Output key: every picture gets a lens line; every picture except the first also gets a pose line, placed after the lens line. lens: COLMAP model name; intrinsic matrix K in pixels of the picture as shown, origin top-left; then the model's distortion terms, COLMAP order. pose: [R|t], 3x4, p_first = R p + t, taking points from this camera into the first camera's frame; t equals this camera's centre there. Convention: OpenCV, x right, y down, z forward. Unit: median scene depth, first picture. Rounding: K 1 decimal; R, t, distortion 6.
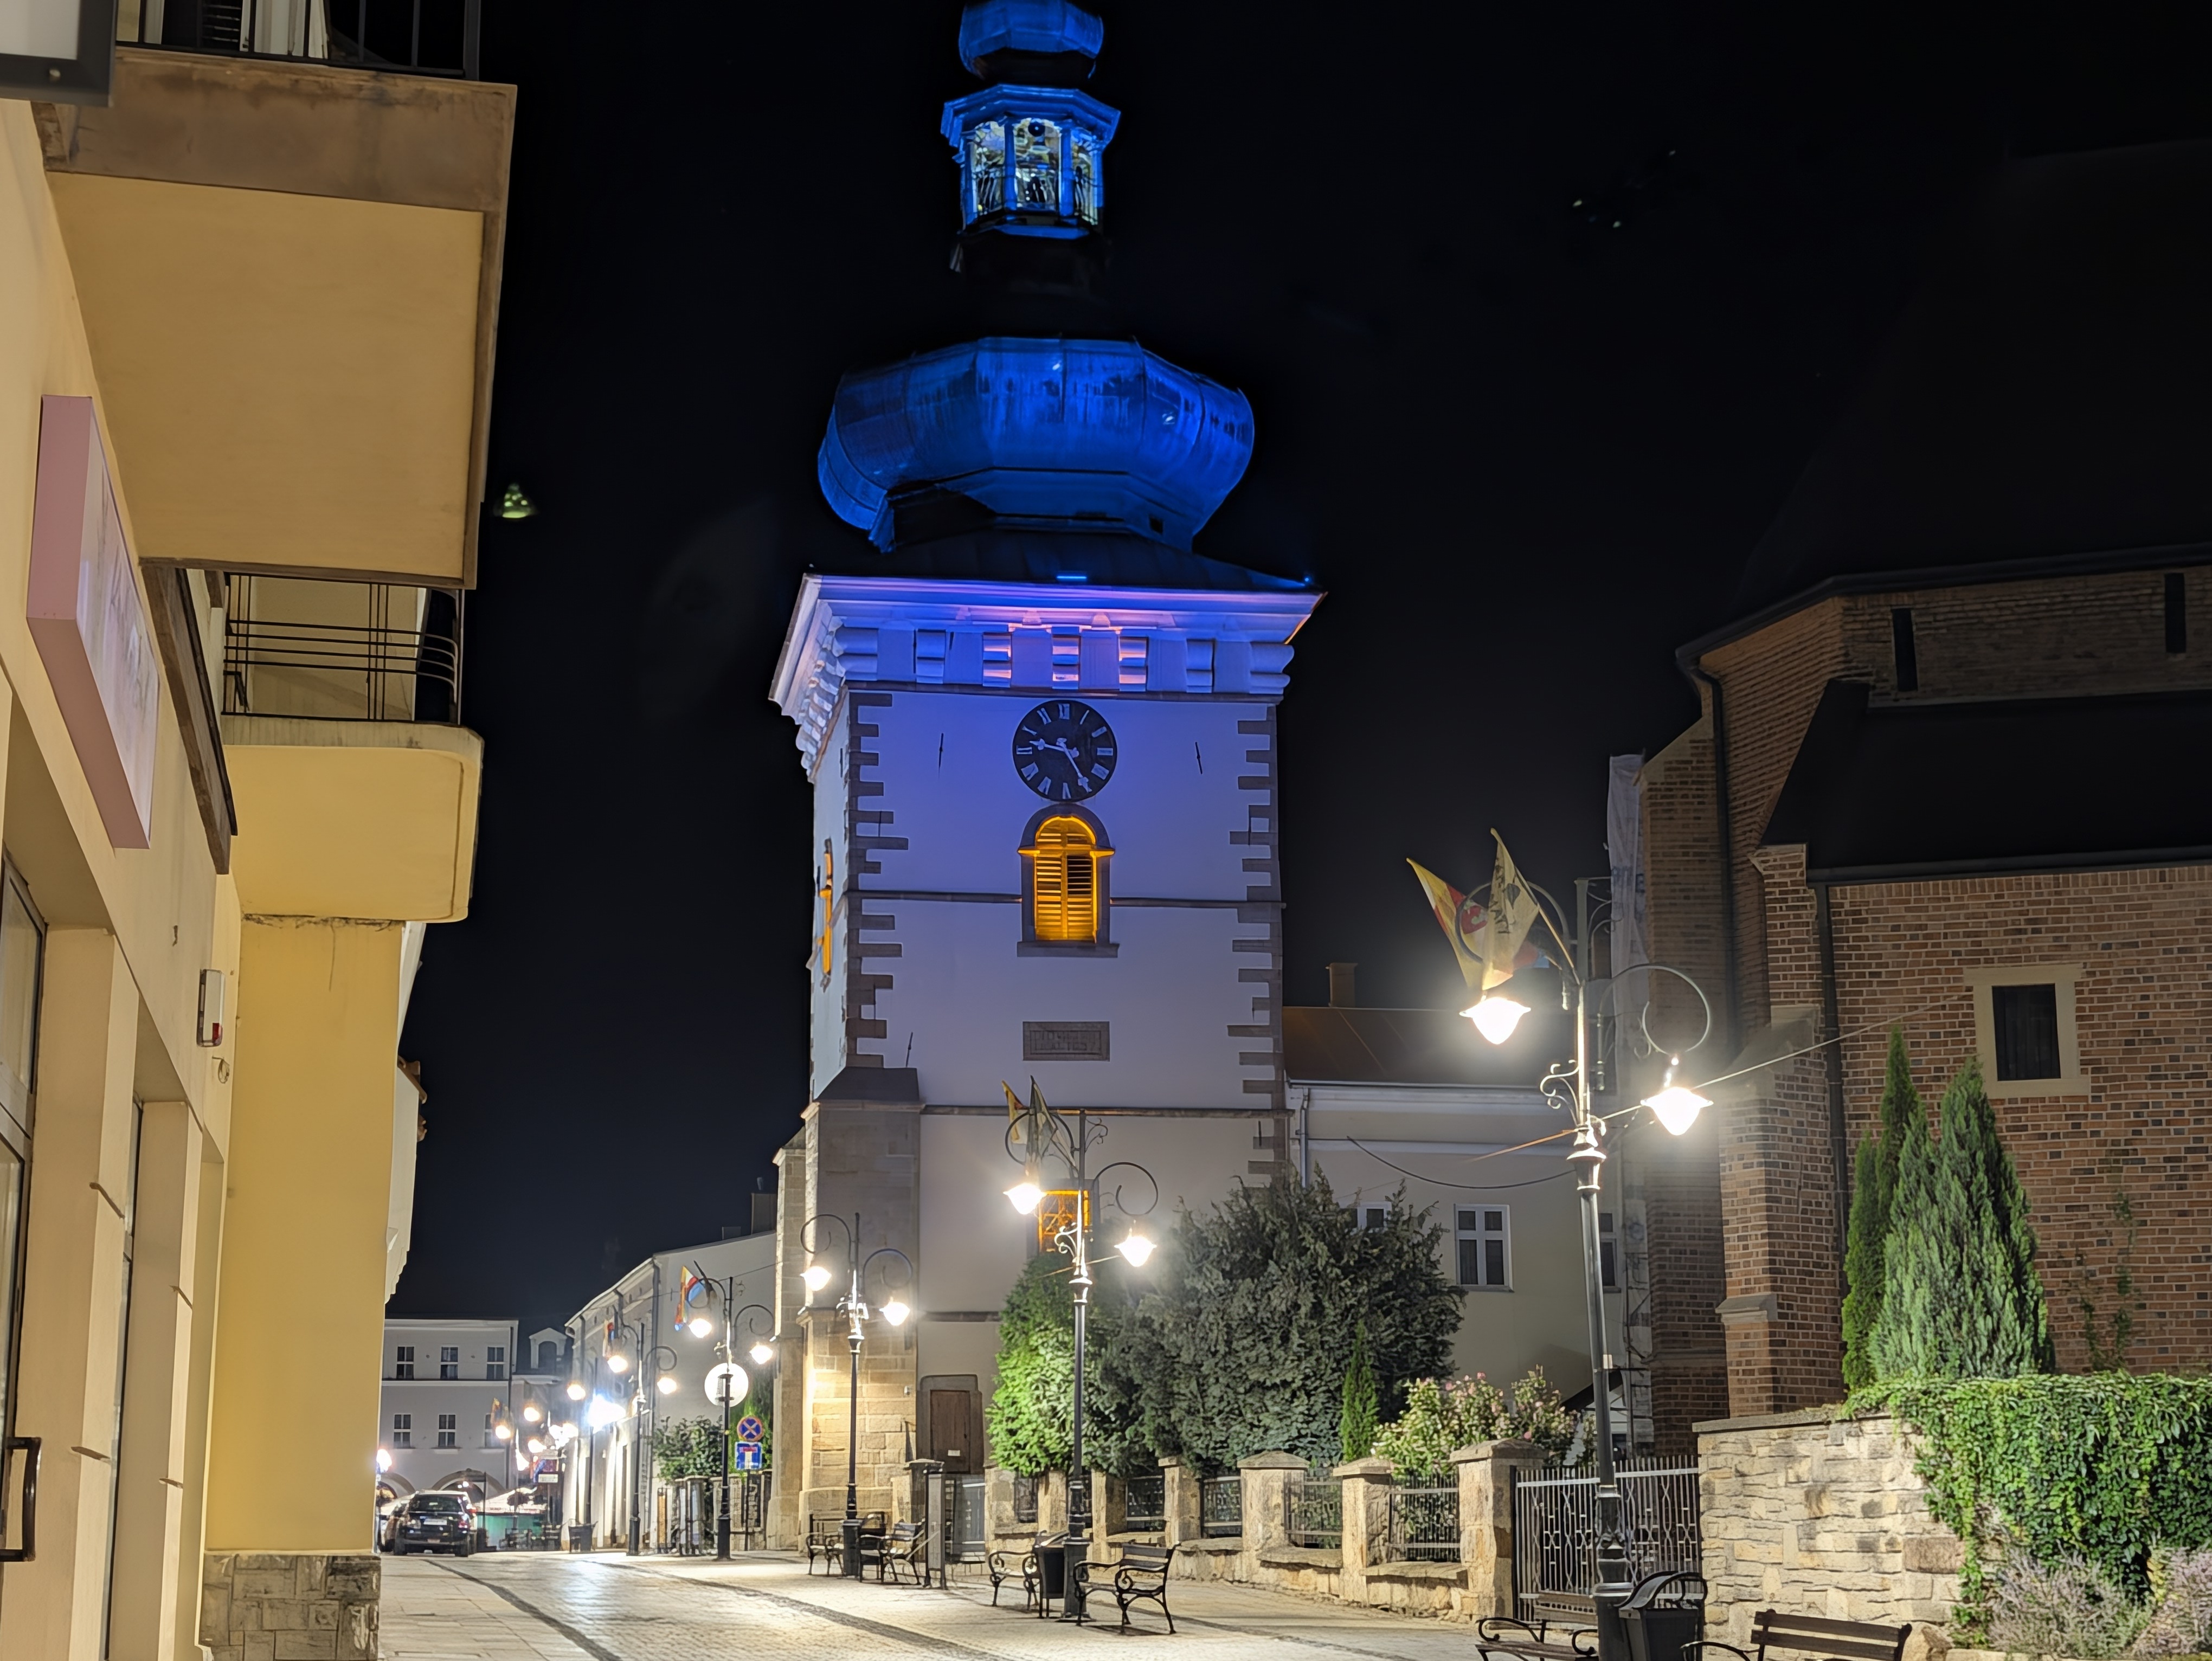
lens RADIAL K [[3391.1, 0, 1095.7], [0, 3391.1, 819.6], [0, 0, 1]] dist [0.213409, -0.932461]
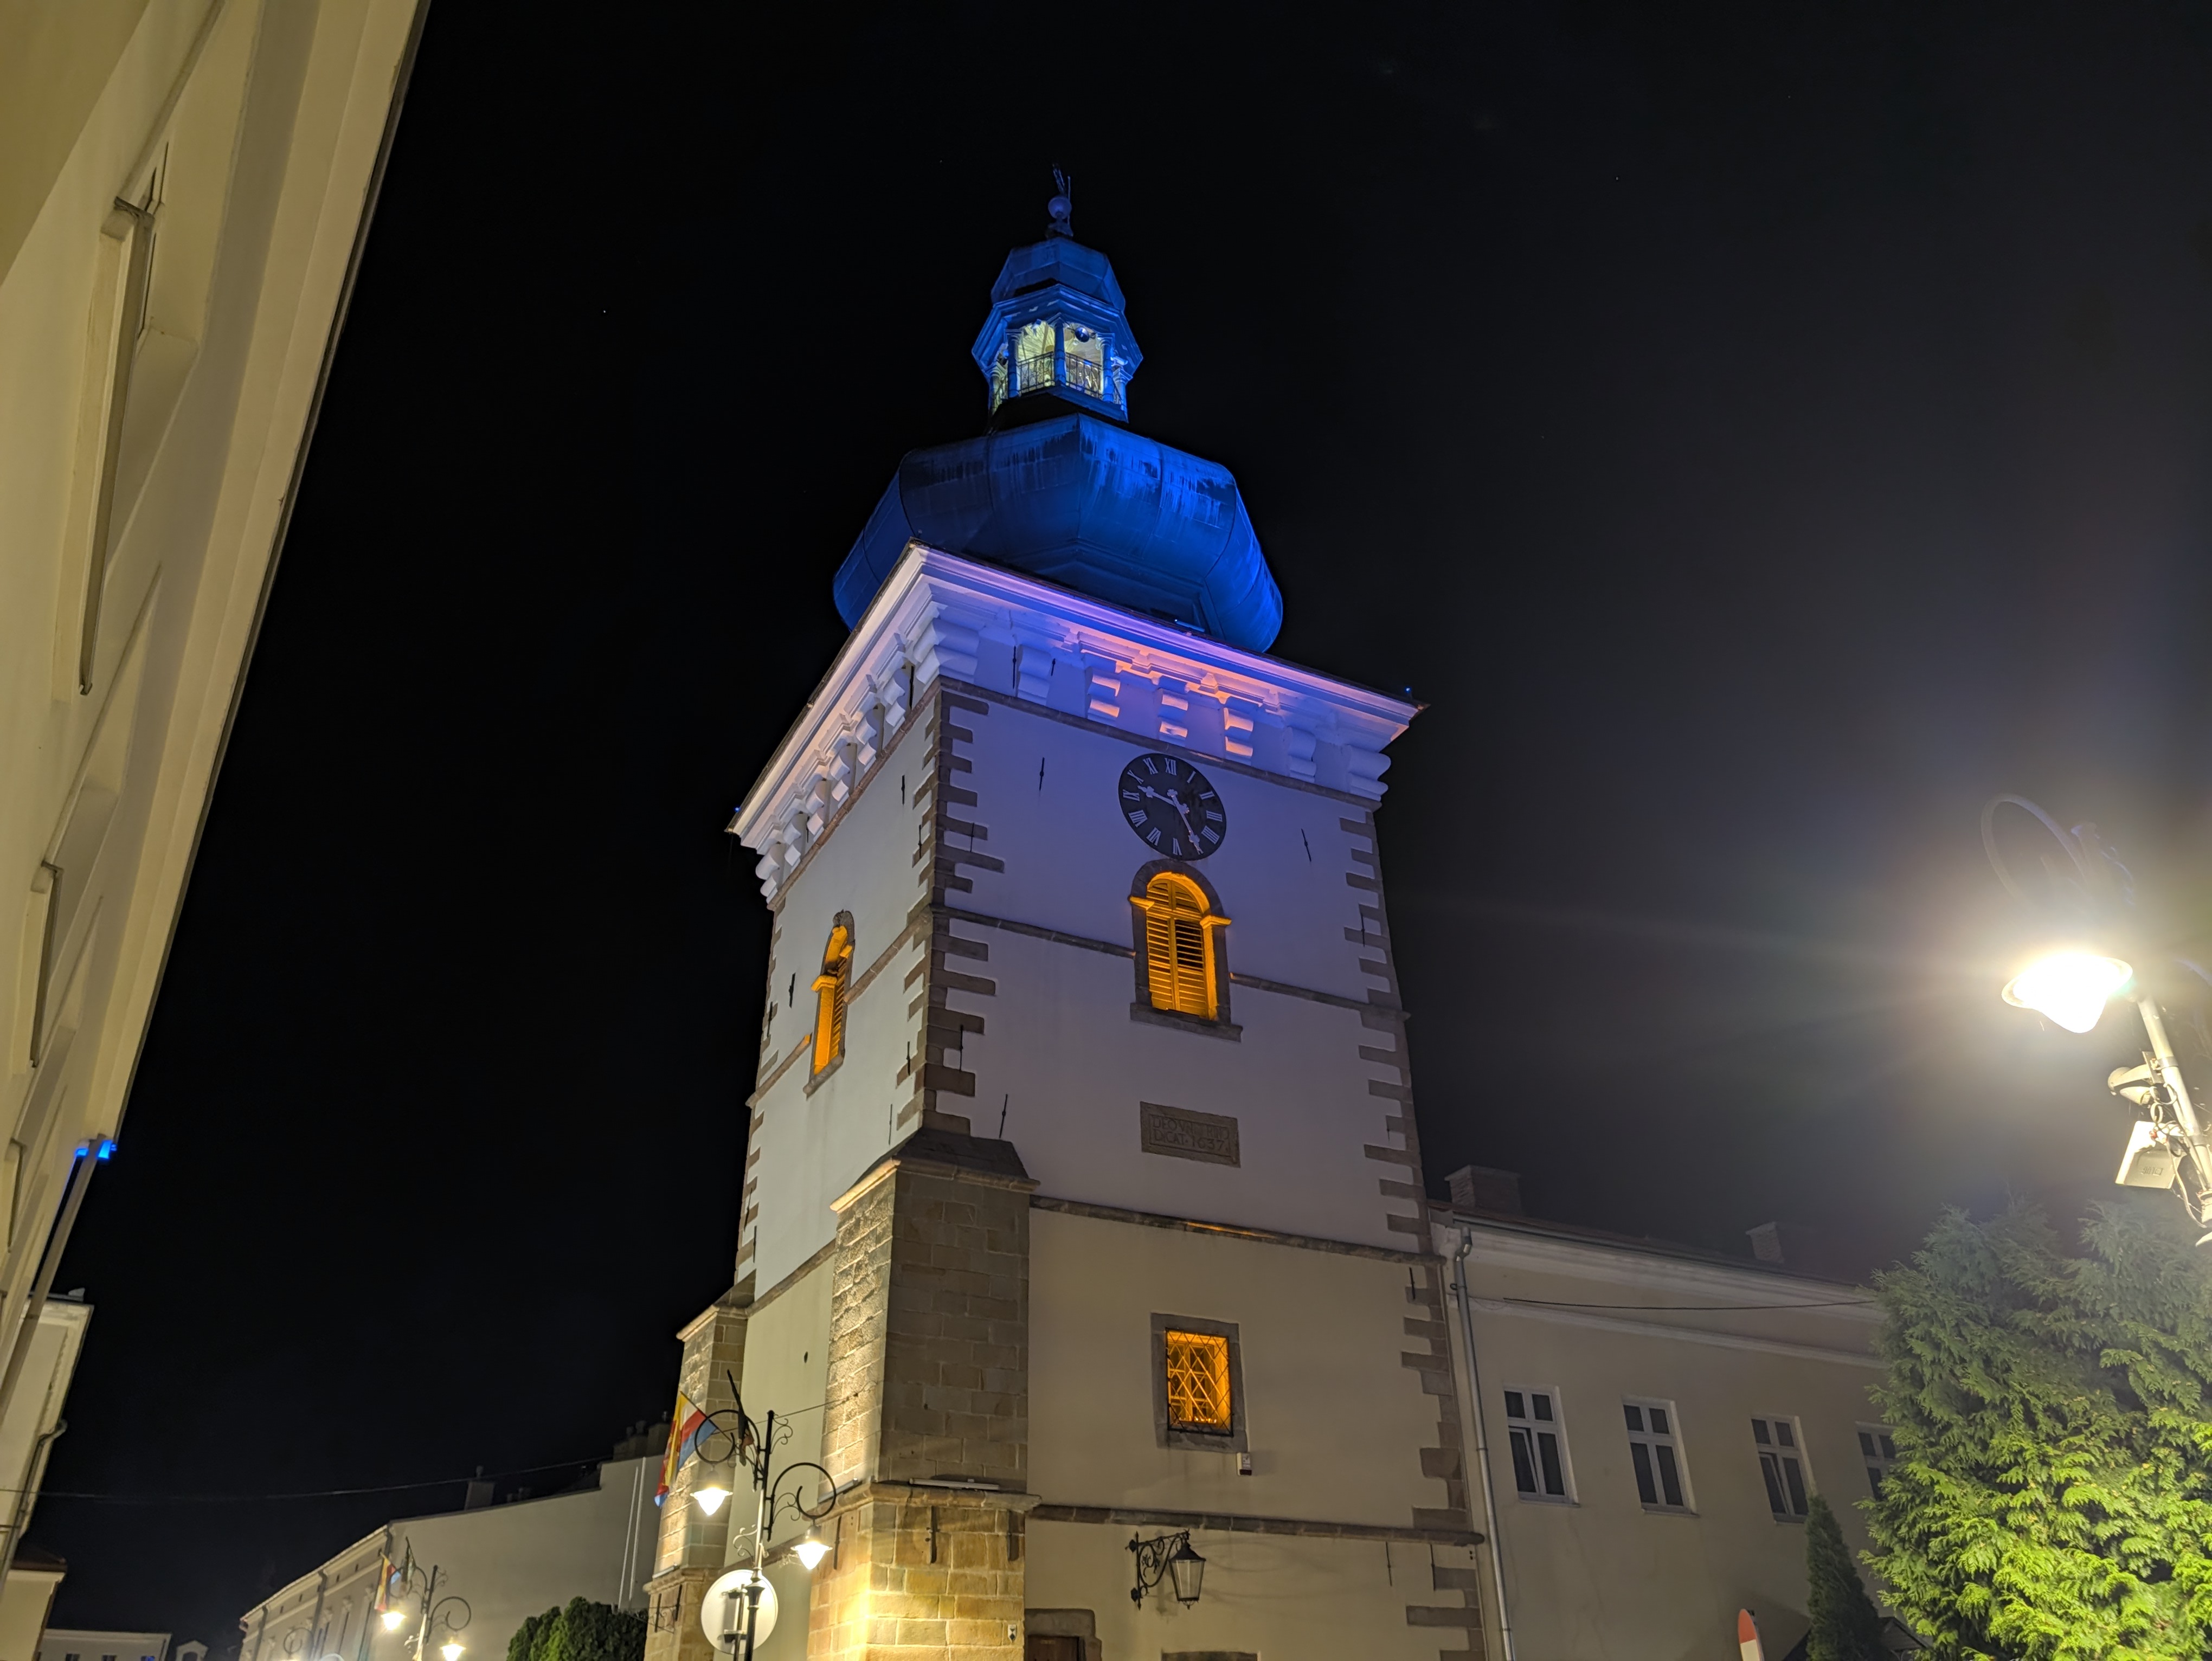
lens RADIAL K [[1547.1, 0, 1100.9], [0, 1547.1, 827.9], [0, 0, 1]] dist [0.123232, -0.106245]
pose [[0.948999, 0.156766, 0.273544, -0.132384], [-0.058950, 0.940548, -0.334505, 0.116747], [-0.309720, 0.301320, 0.901820, 0.654047]]
